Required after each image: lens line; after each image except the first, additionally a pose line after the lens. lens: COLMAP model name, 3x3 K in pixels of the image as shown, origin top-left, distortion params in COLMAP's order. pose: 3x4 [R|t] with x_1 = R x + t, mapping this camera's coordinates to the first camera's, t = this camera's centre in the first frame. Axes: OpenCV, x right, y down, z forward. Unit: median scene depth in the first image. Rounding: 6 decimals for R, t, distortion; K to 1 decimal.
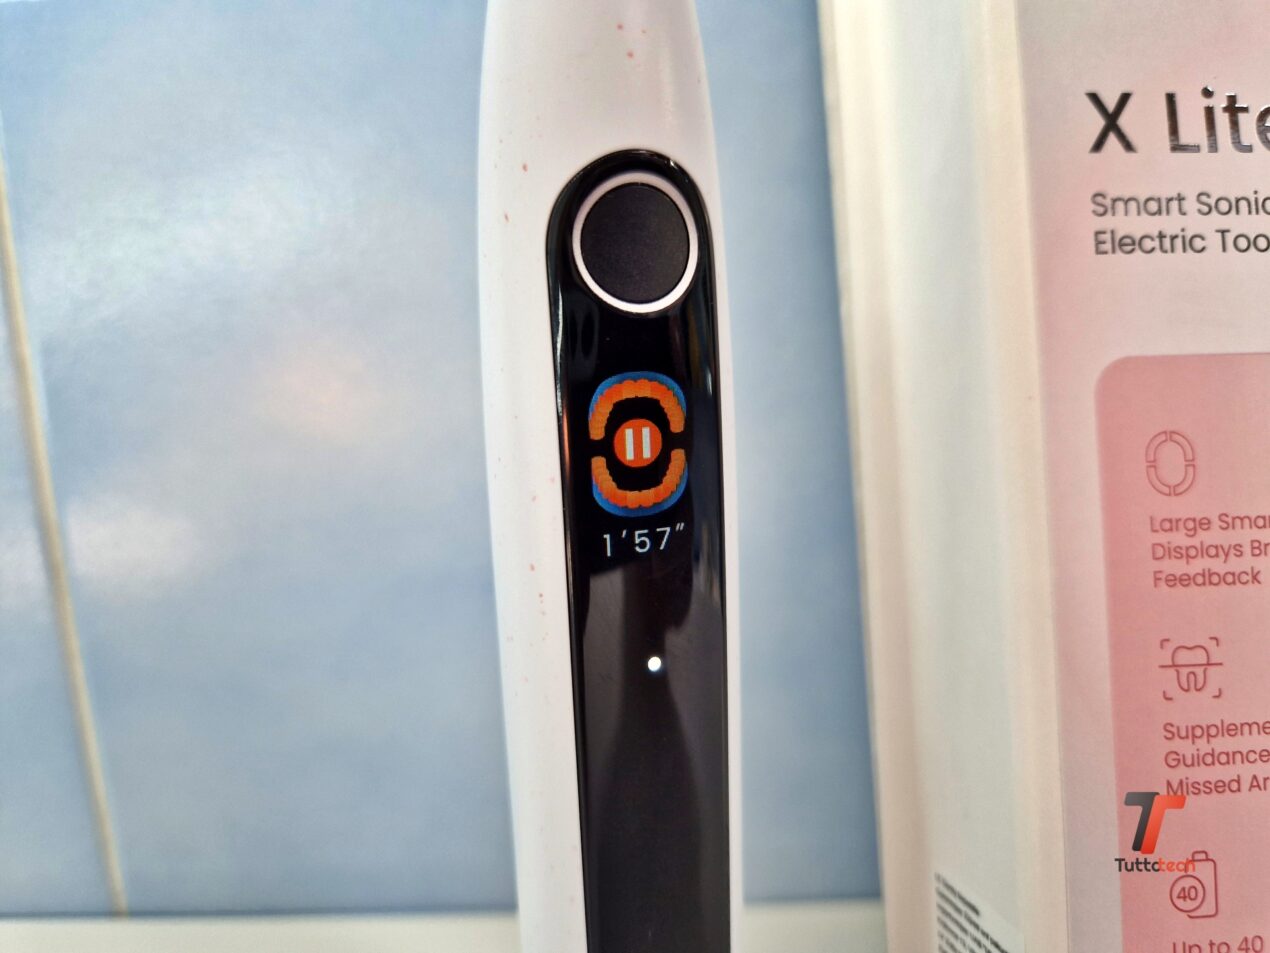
lens RADIAL K [[841.1, 0, 637.0], [0, 841.1, 477.6], [0, 0, 1]] dist [-0.051760, 0.010503]
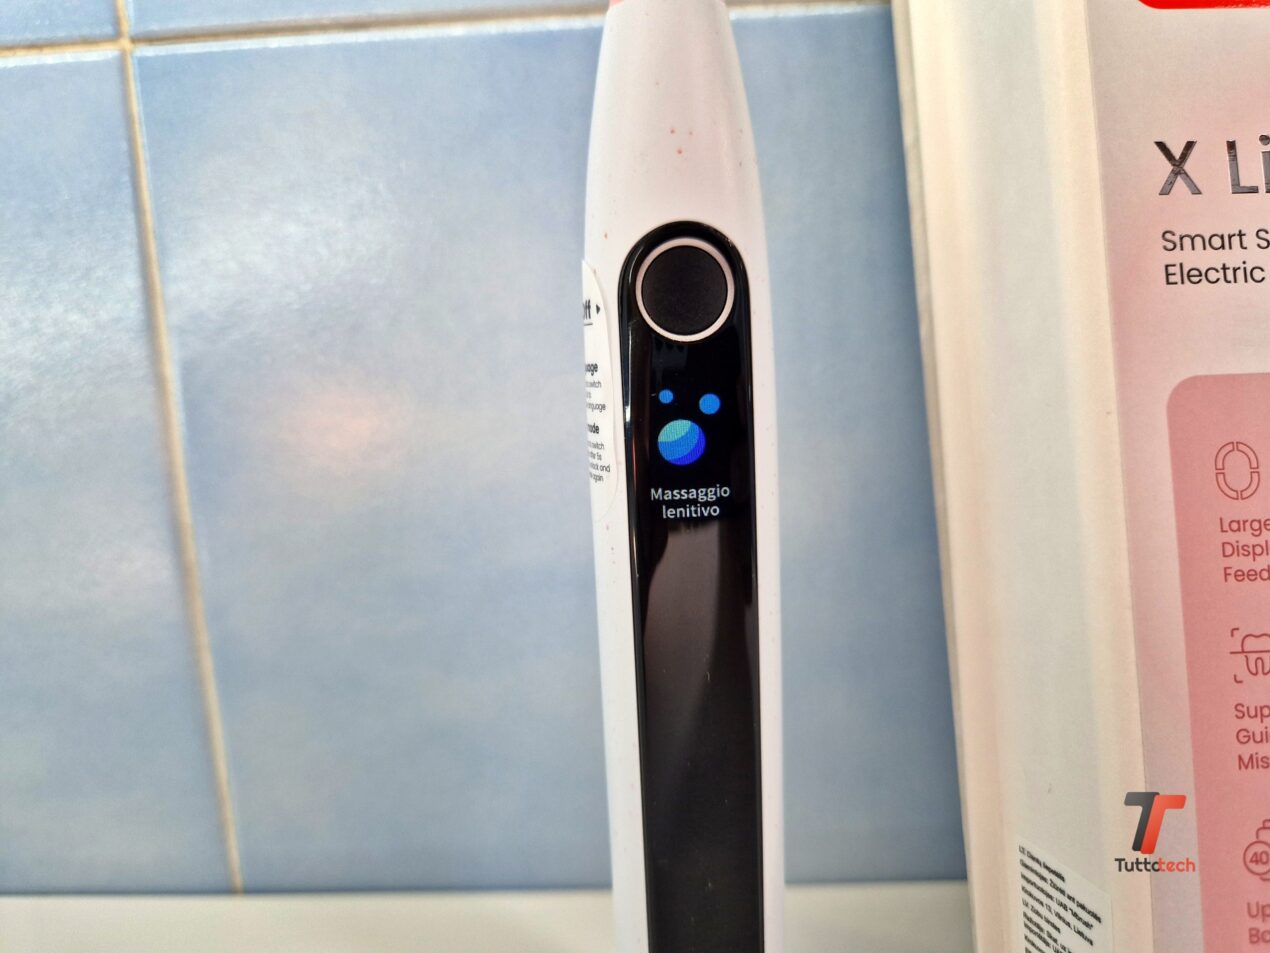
lens RADIAL K [[841.1, 0, 631.7], [0, 841.1, 469.3], [0, 0, 1]] dist [-0.051760, 0.010503]
pose [[0.999463, 0.000282, -0.032770, -0.135234], [-0.001092, 0.999694, -0.024717, 0.009125], [0.032753, 0.024739, 0.999157, -0.137492]]
